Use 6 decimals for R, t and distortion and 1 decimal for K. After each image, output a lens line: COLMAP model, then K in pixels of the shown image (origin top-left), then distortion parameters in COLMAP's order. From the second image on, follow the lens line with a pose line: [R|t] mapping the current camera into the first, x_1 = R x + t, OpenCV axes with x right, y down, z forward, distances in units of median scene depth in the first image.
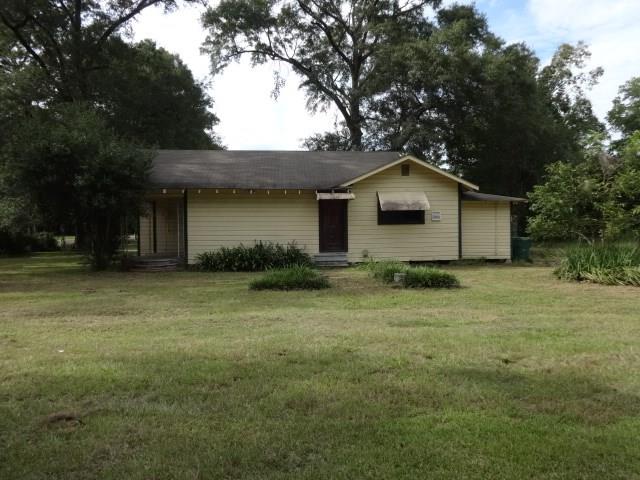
lens RADIAL K [[476.2, 0, 320.0], [0, 476.2, 240.0], [0, 0, 1]] dist [-0.004789, -0.002368]
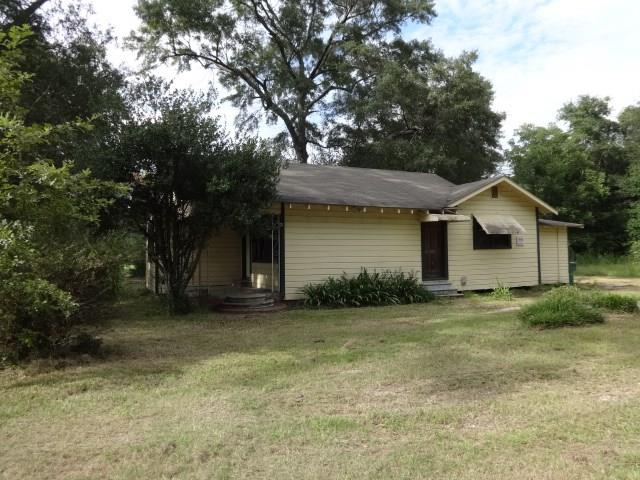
lens RADIAL K [[476.2, 0, 320.0], [0, 476.2, 240.0], [0, 0, 1]] dist [-0.004789, -0.002368]
pose [[0.936767, 0.006149, 0.349900, -0.485480], [0.014187, 0.998356, -0.055526, -0.003128], [-0.349666, 0.056979, 0.935140, 0.239460]]
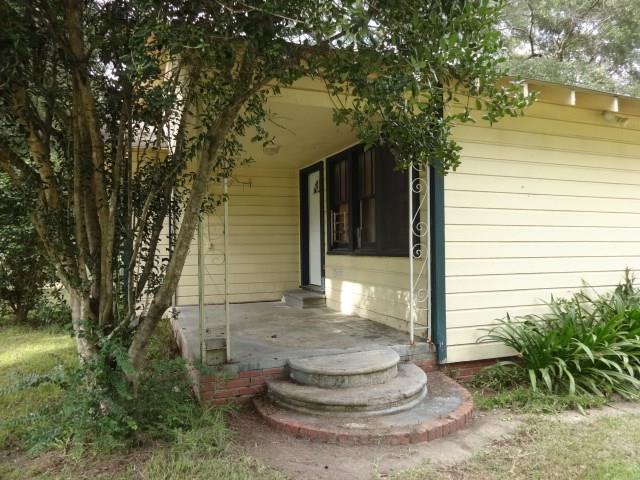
lens RADIAL K [[476.2, 0, 320.0], [0, 476.2, 240.0], [0, 0, 1]] dist [-0.004789, -0.002368]
pose [[0.956439, -0.001160, 0.291931, -0.415739], [0.011973, 0.999307, -0.035258, -0.010698], [-0.291688, 0.037217, 0.955789, 0.740255]]
